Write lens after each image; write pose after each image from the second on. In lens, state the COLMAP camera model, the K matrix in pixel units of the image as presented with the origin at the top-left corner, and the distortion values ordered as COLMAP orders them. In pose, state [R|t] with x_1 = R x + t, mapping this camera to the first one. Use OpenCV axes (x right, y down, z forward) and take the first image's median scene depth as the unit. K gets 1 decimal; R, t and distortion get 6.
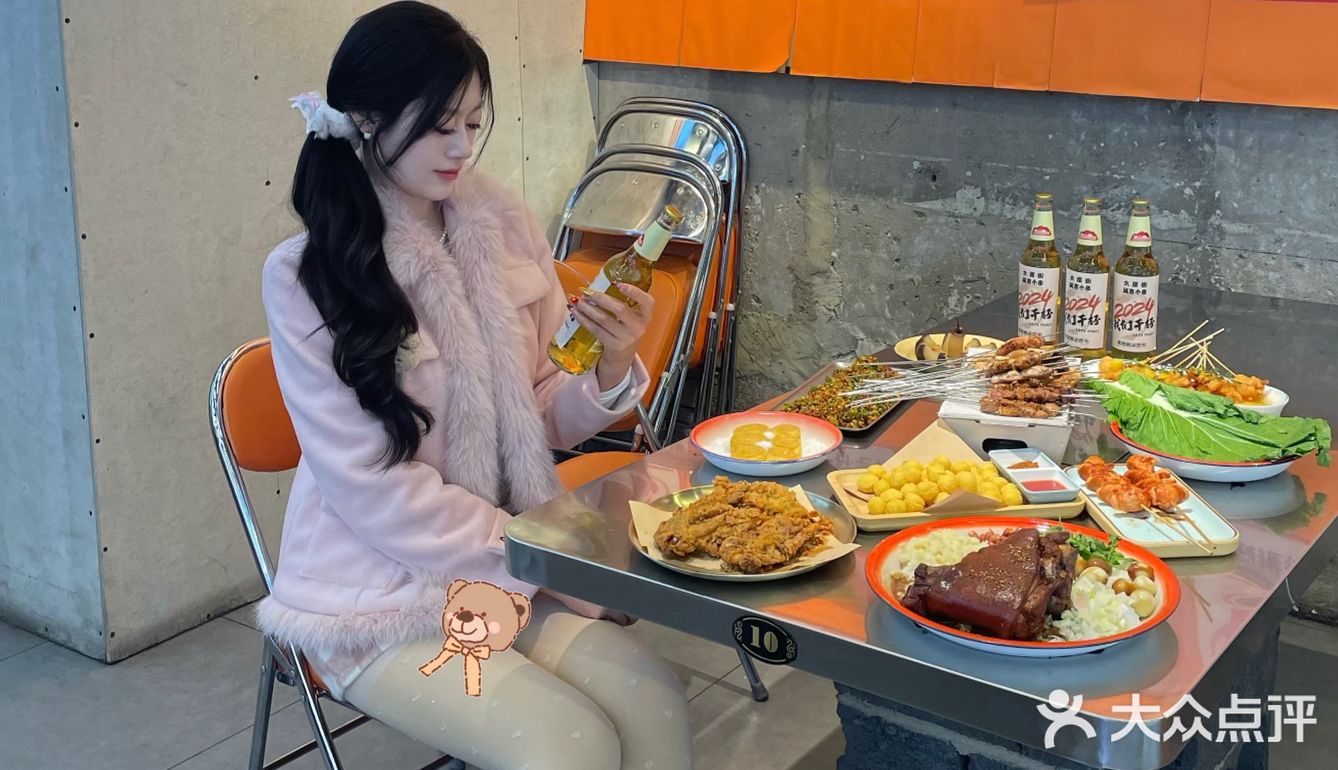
lens RADIAL K [[1334.0, 0, 669.0], [0, 1334.0, 385.0], [0, 0, 1]] dist [0.082476, -0.031716]
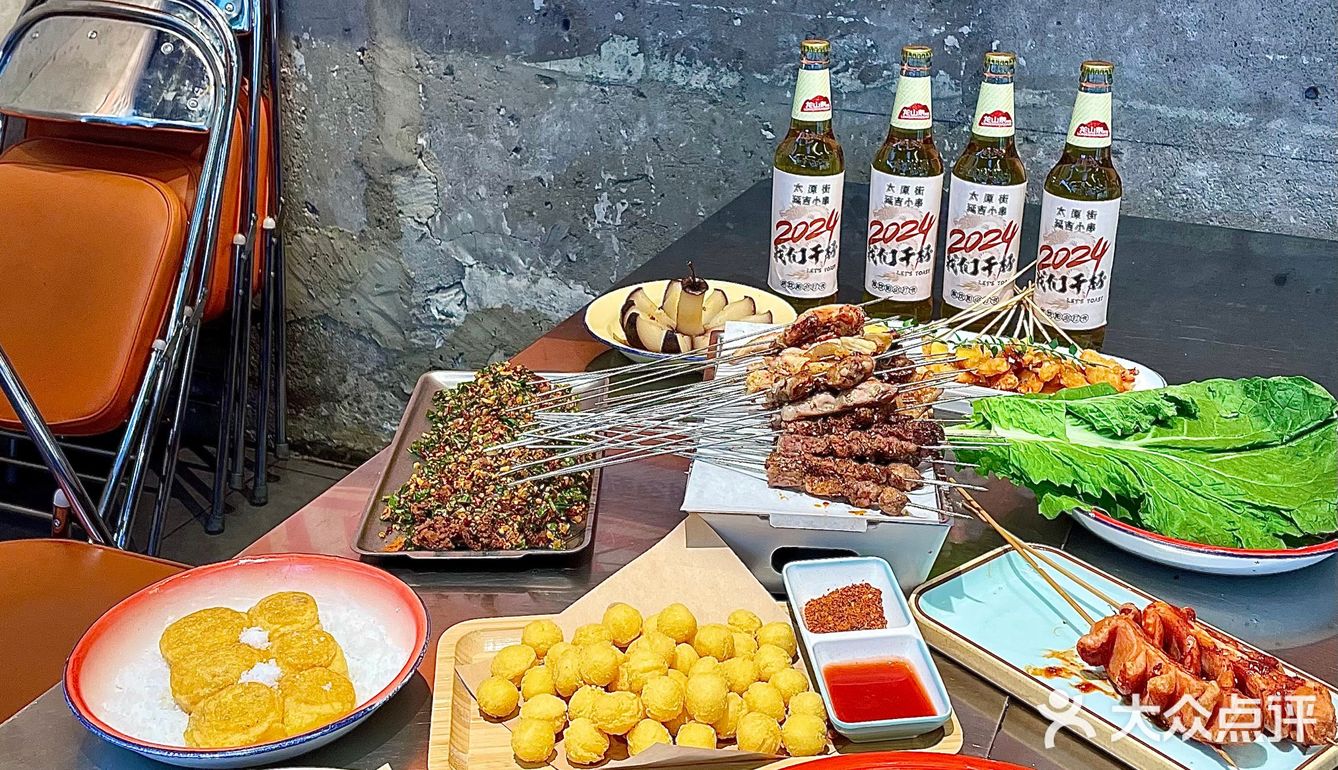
lens RADIAL K [[1334.0, 0, 669.0], [0, 1334.0, 385.0], [0, 0, 1]] dist [0.082476, -0.031716]
pose [[0.953947, -0.067993, 0.292167, 0.038142], [0.042528, 0.994790, 0.092651, -0.034528], [-0.296944, -0.075959, 0.951869, 0.324194]]
